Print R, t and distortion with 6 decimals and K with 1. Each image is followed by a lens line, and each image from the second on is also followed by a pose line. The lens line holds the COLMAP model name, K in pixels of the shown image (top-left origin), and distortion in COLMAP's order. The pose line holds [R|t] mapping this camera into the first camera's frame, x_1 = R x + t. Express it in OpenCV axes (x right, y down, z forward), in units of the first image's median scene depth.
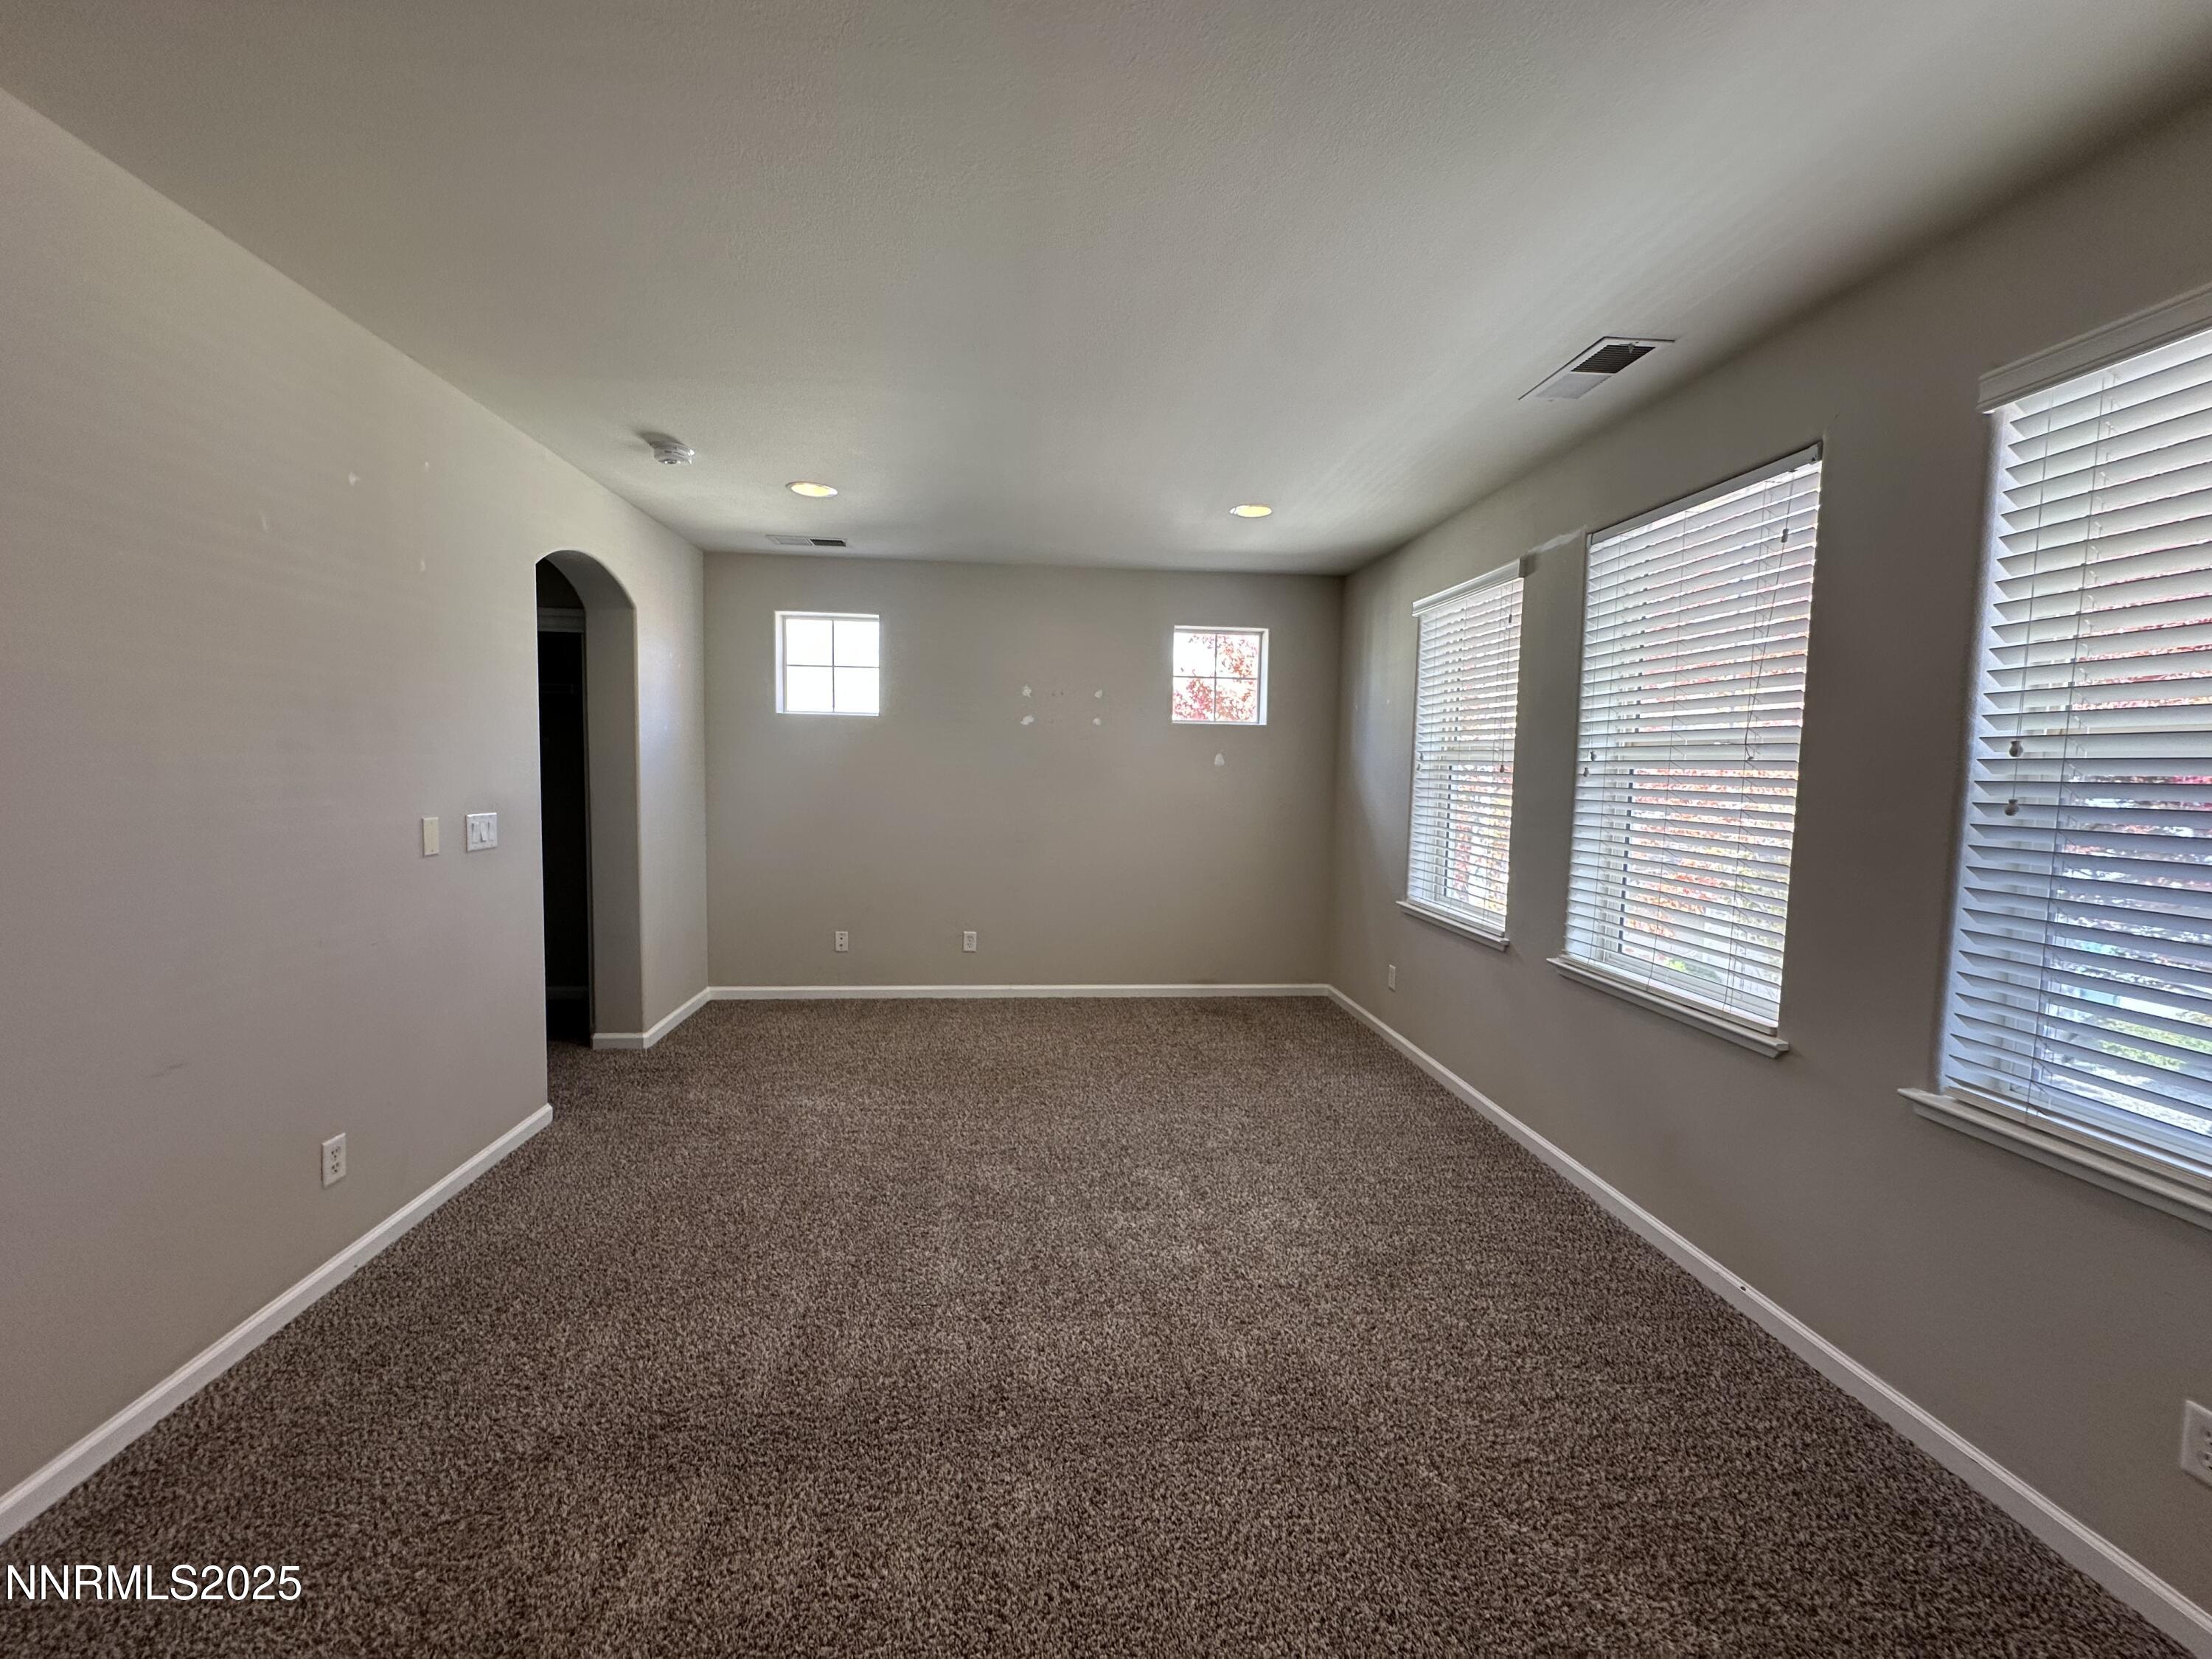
lens RADIAL K [[882.8, 0, 1106.0], [0, 882.8, 829.5], [0, 0, 1]] dist [-0.004368, 0.001395]
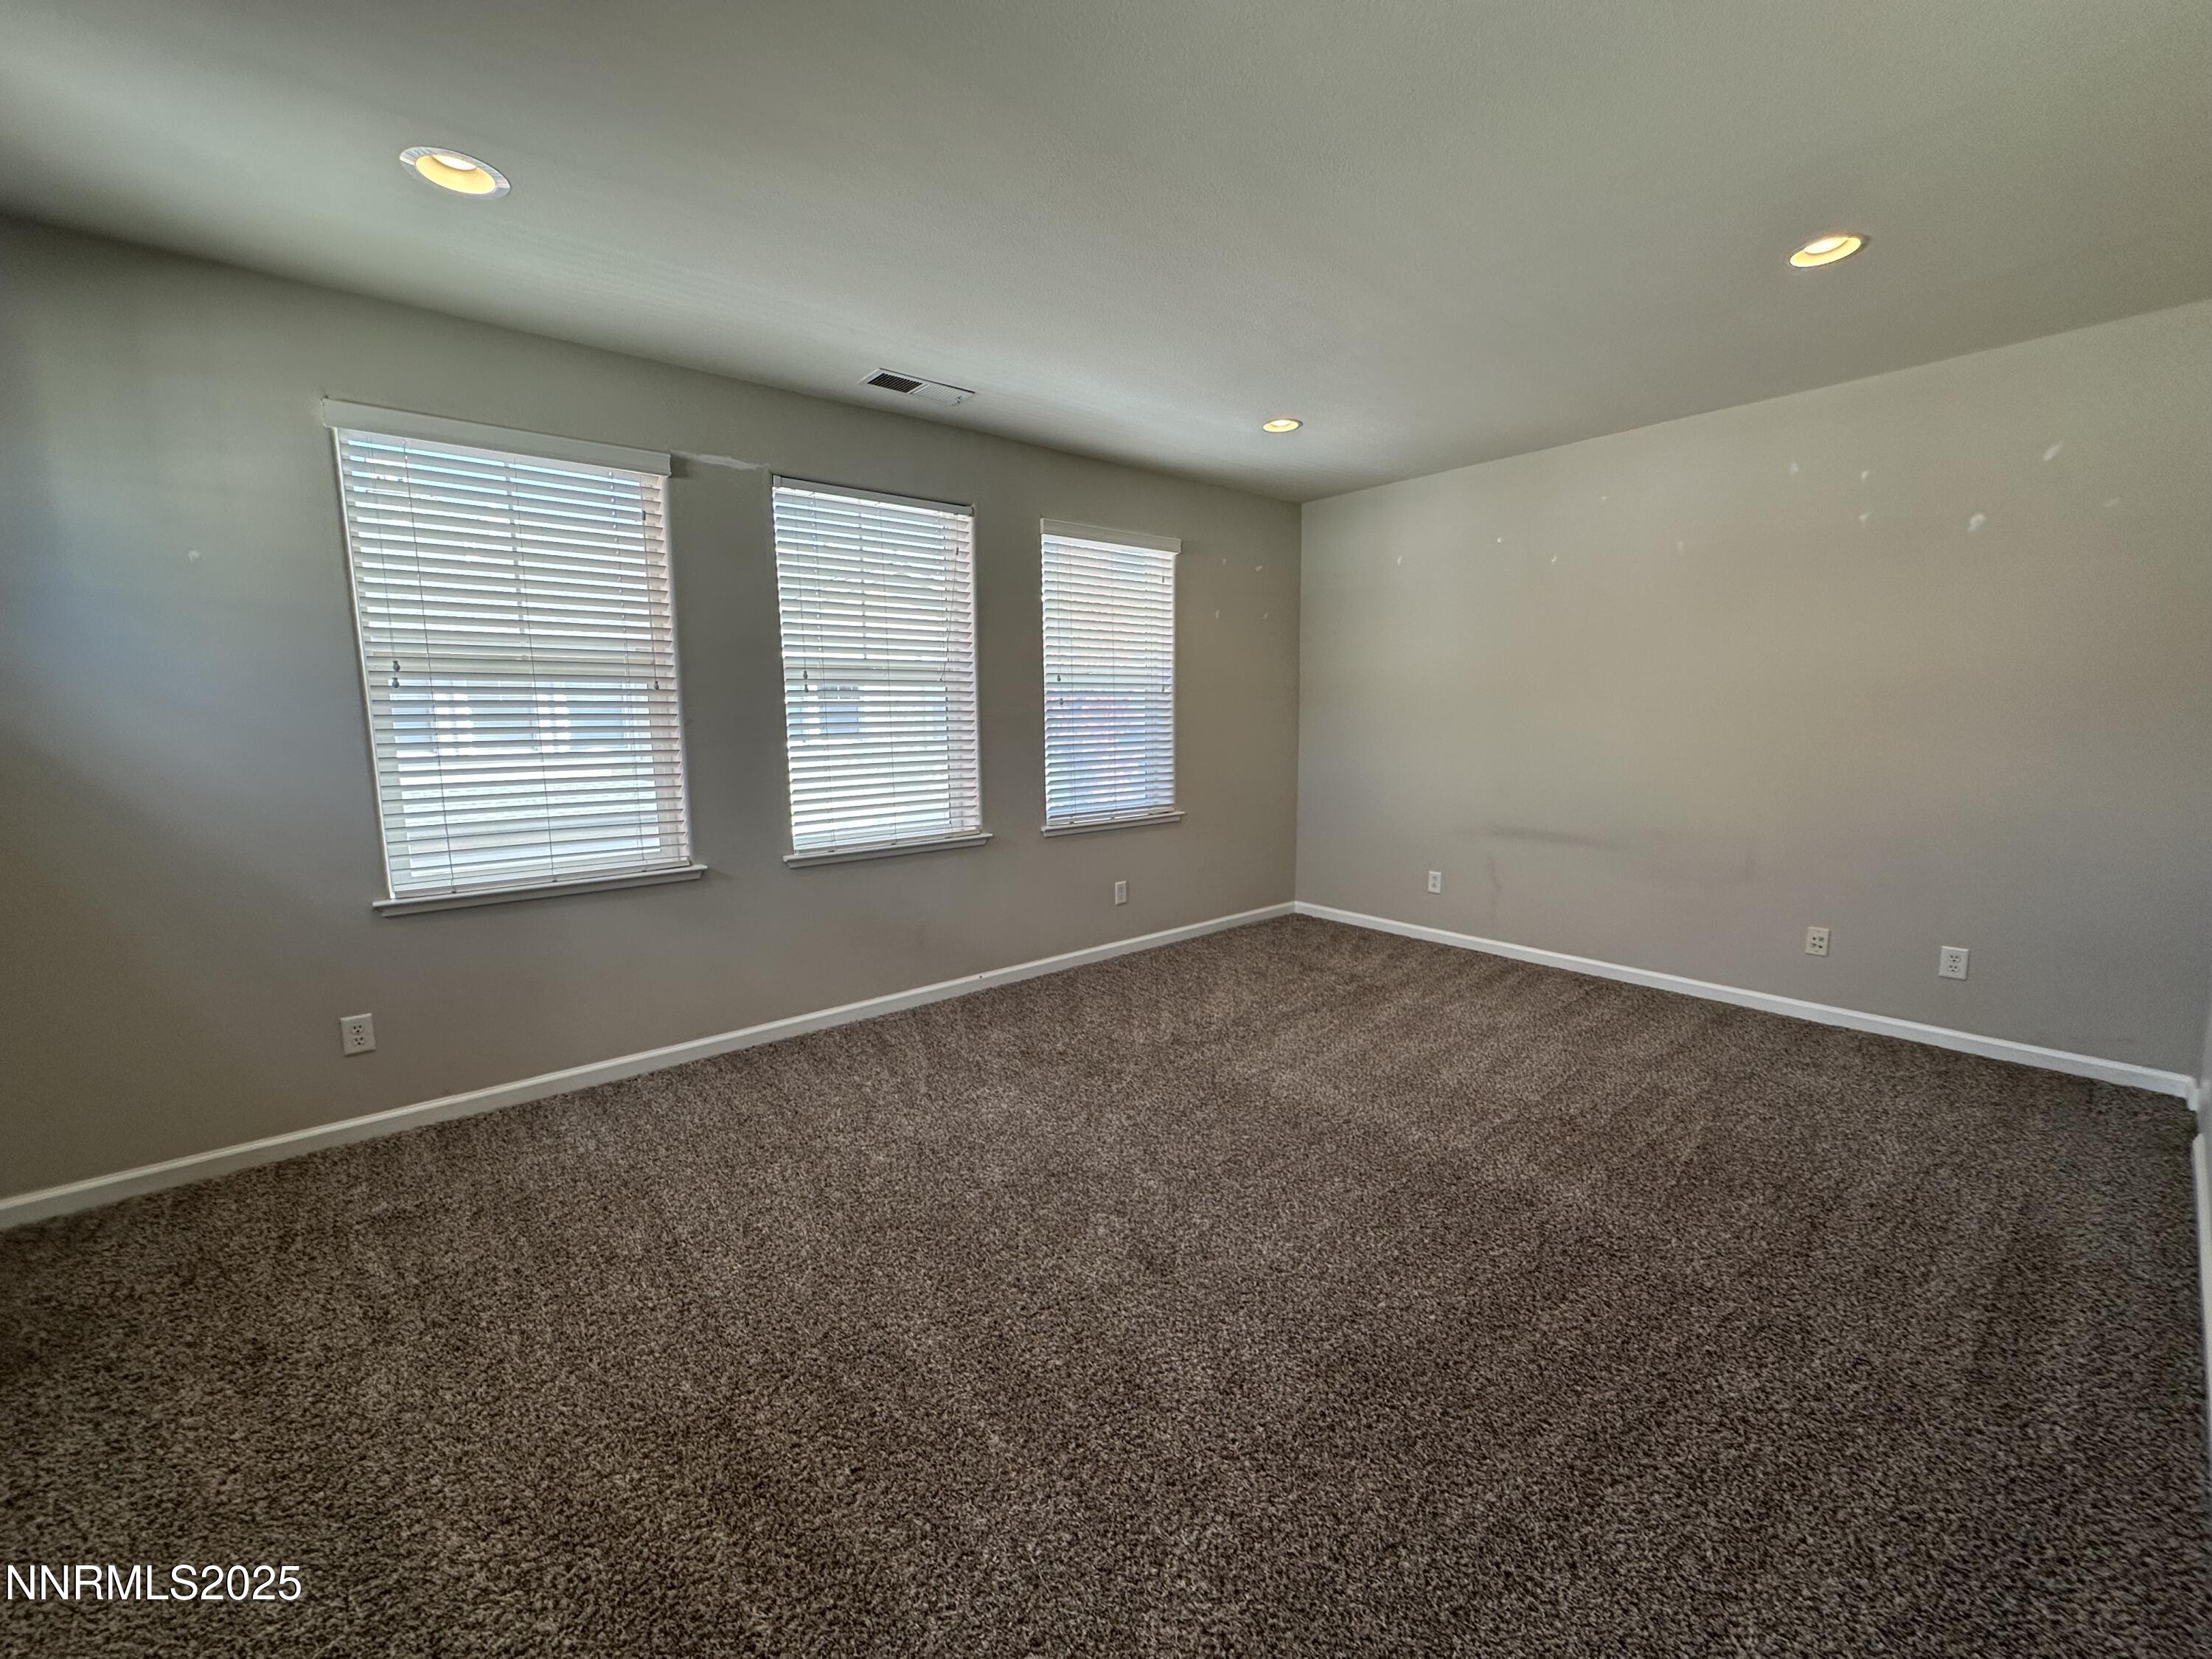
lens RADIAL K [[882.8, 0, 1106.0], [0, 882.8, 829.5], [0, 0, 1]] dist [-0.004368, 0.001395]
pose [[-0.566421, -0.134786, 0.813019, -0.479571], [0.054468, 0.978255, 0.200127, -0.068890], [-0.822314, 0.157639, -0.546763, 0.967016]]
